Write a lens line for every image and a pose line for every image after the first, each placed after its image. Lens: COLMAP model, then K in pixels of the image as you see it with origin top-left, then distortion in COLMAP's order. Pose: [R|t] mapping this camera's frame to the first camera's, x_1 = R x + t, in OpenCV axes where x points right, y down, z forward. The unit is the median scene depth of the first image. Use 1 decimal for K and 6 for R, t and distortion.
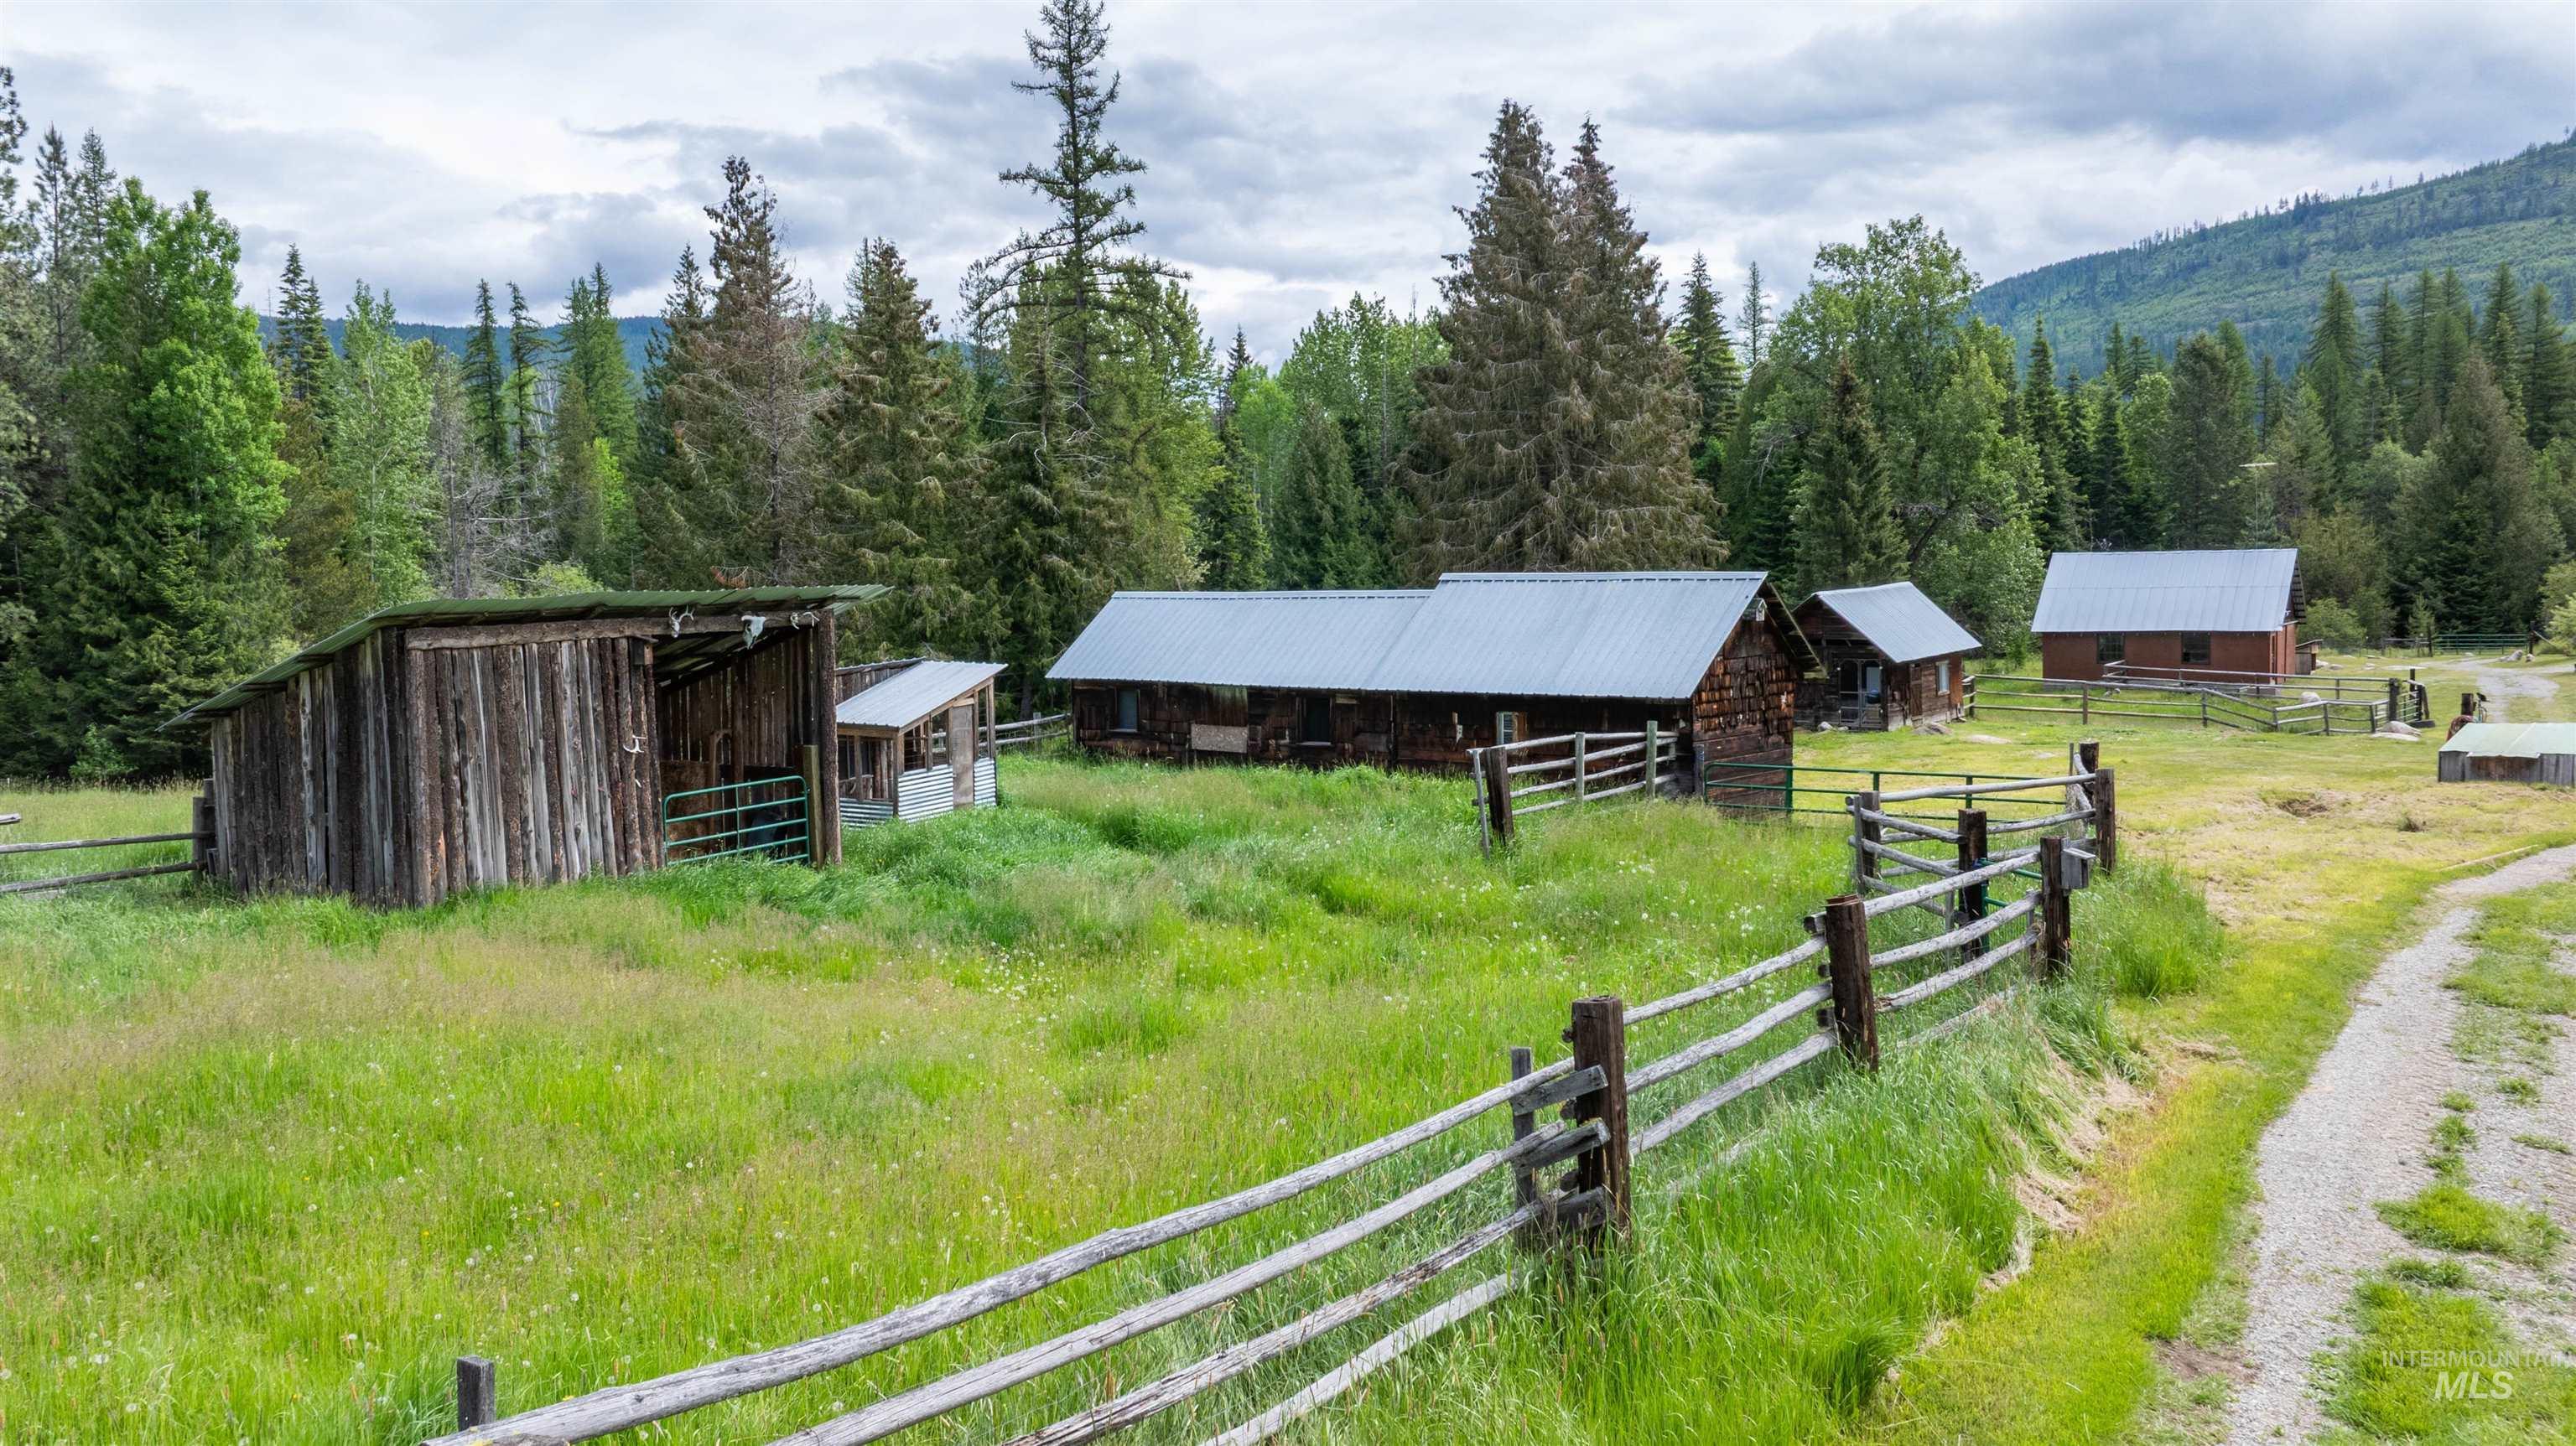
lens RADIAL K [[1922.9, 0, 1202.0], [0, 1922.9, 725.2], [0, 0, 1]] dist [-0.029245, 0.026294]
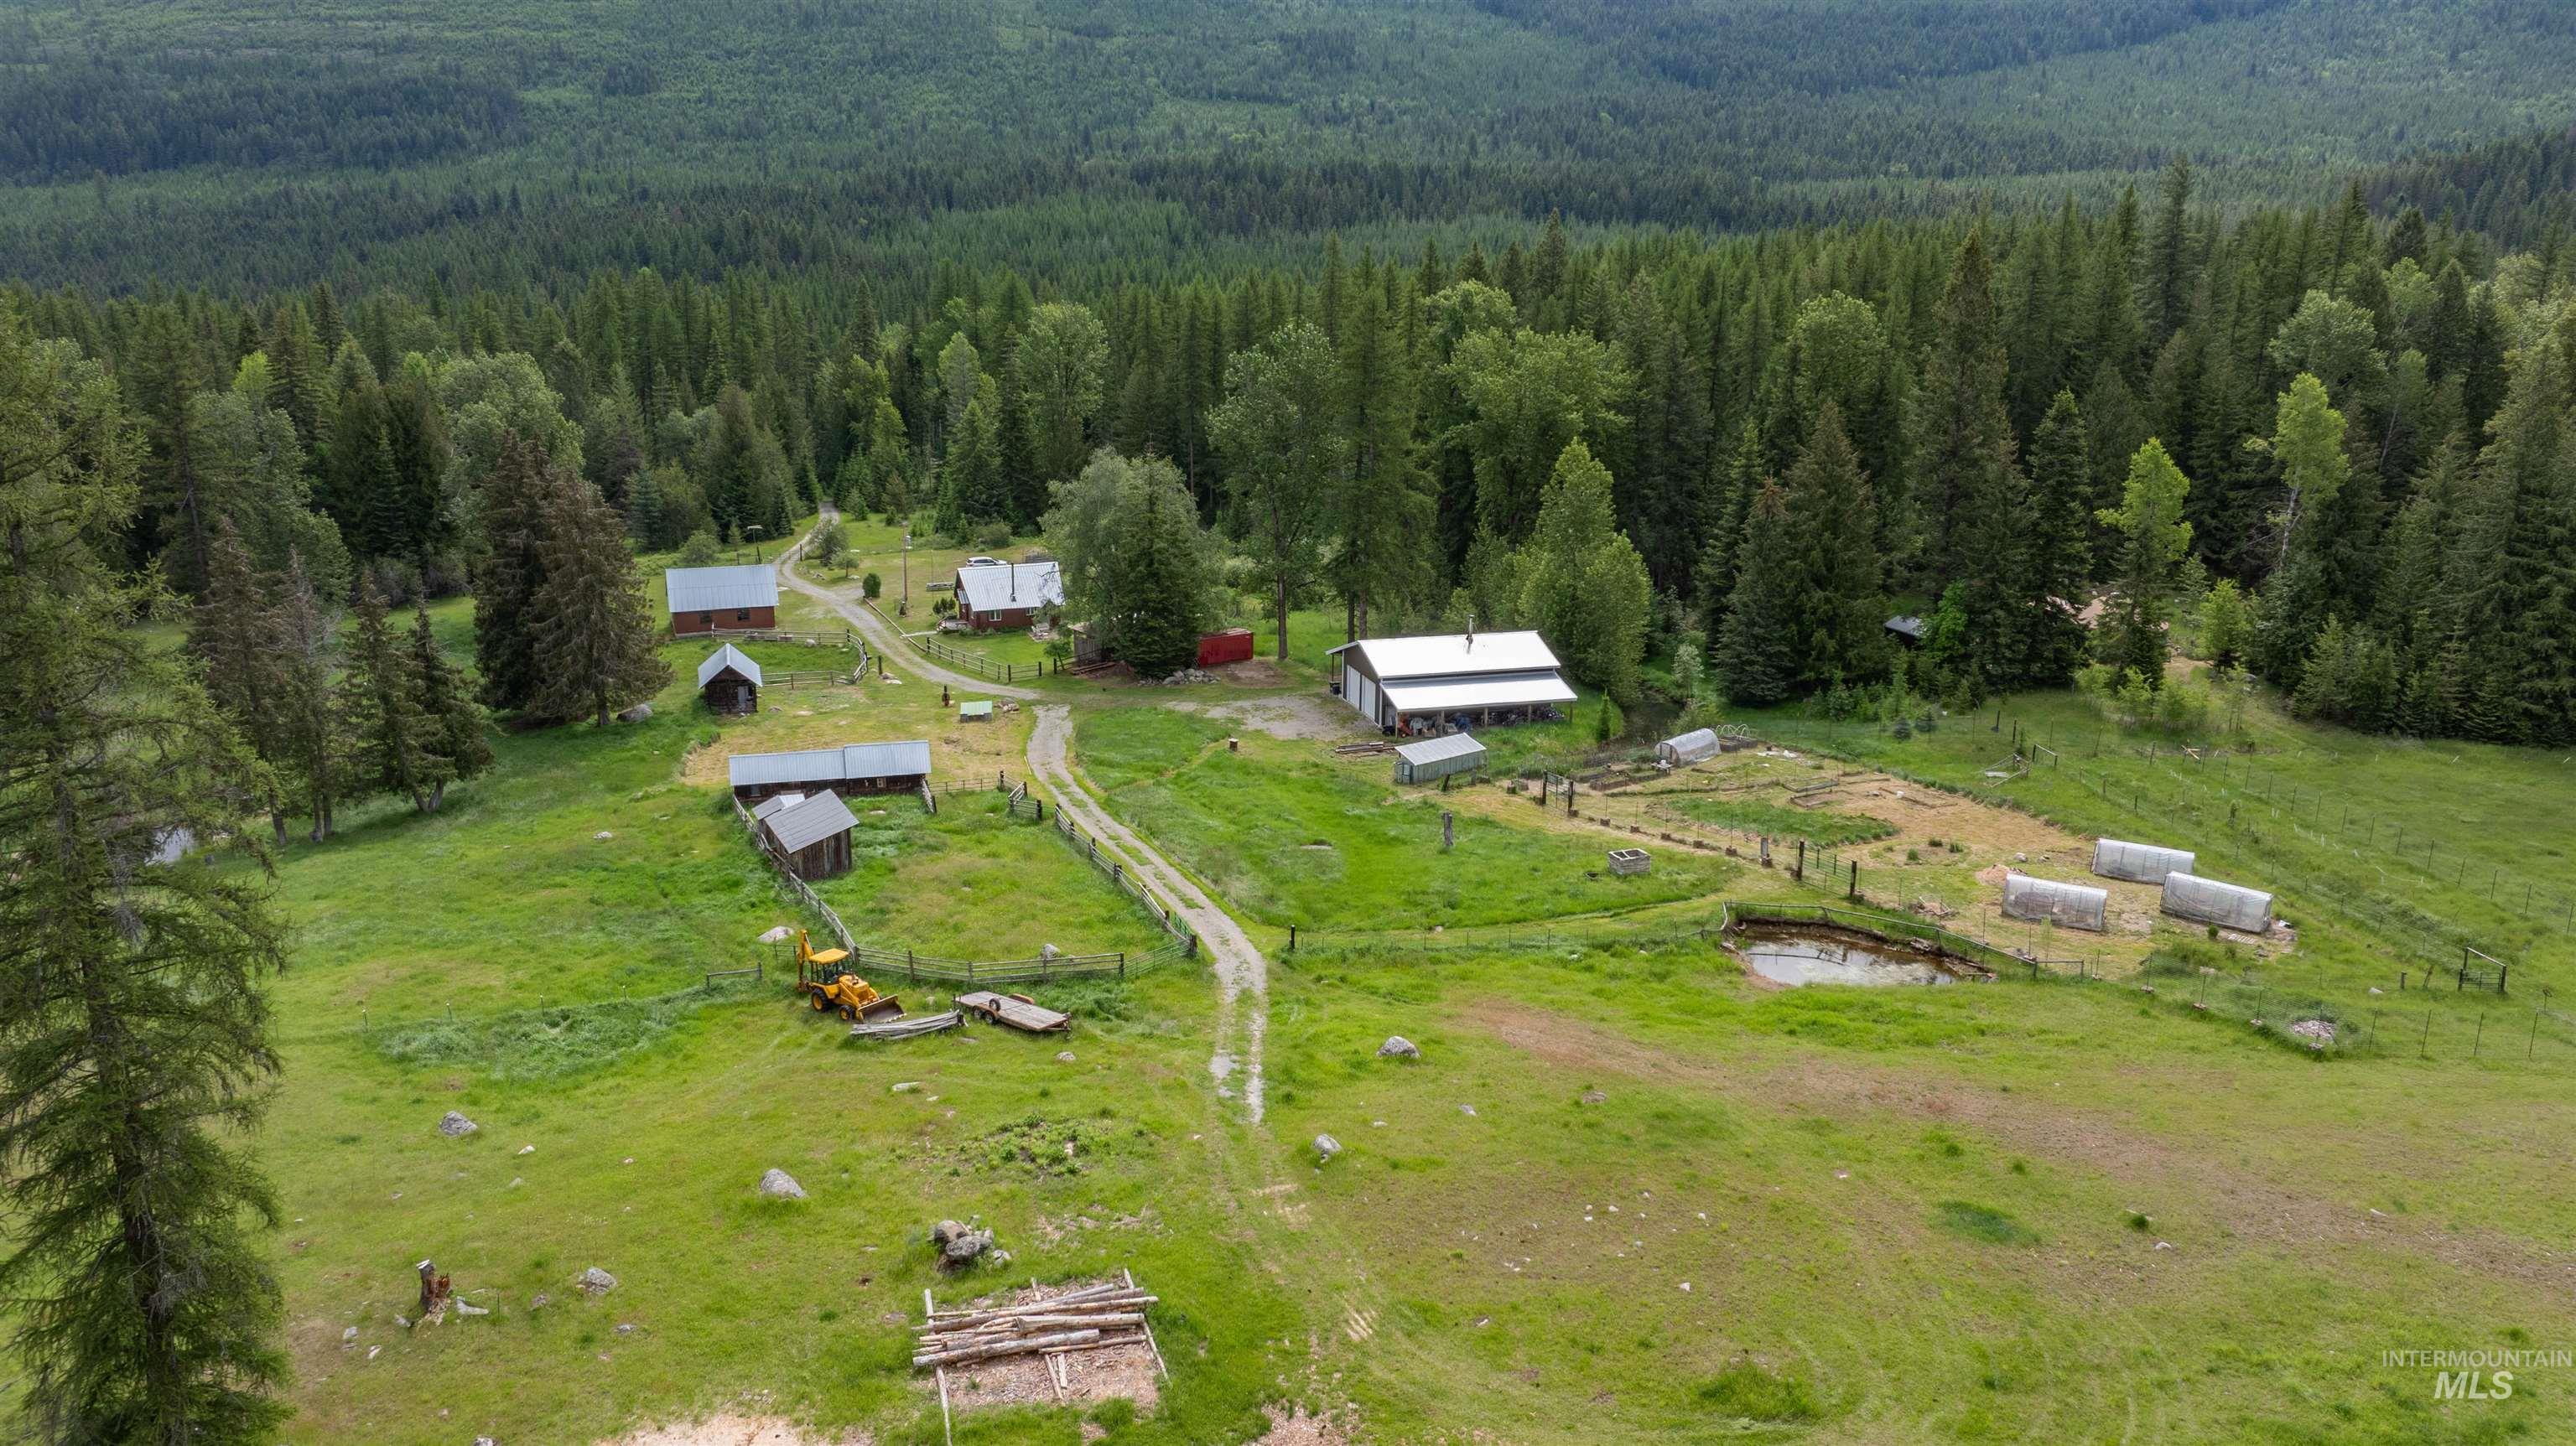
lens RADIAL K [[1819.2, 0, 1279.5], [0, 1819.2, 728.4], [0, 0, 1]] dist [-0.009107, -0.010407]
pose [[0.533027, -0.192924, 0.823810, -0.914352], [0.048097, 0.978992, 0.198145, -0.297636], [-0.844730, -0.065993, 0.531108, -0.661683]]
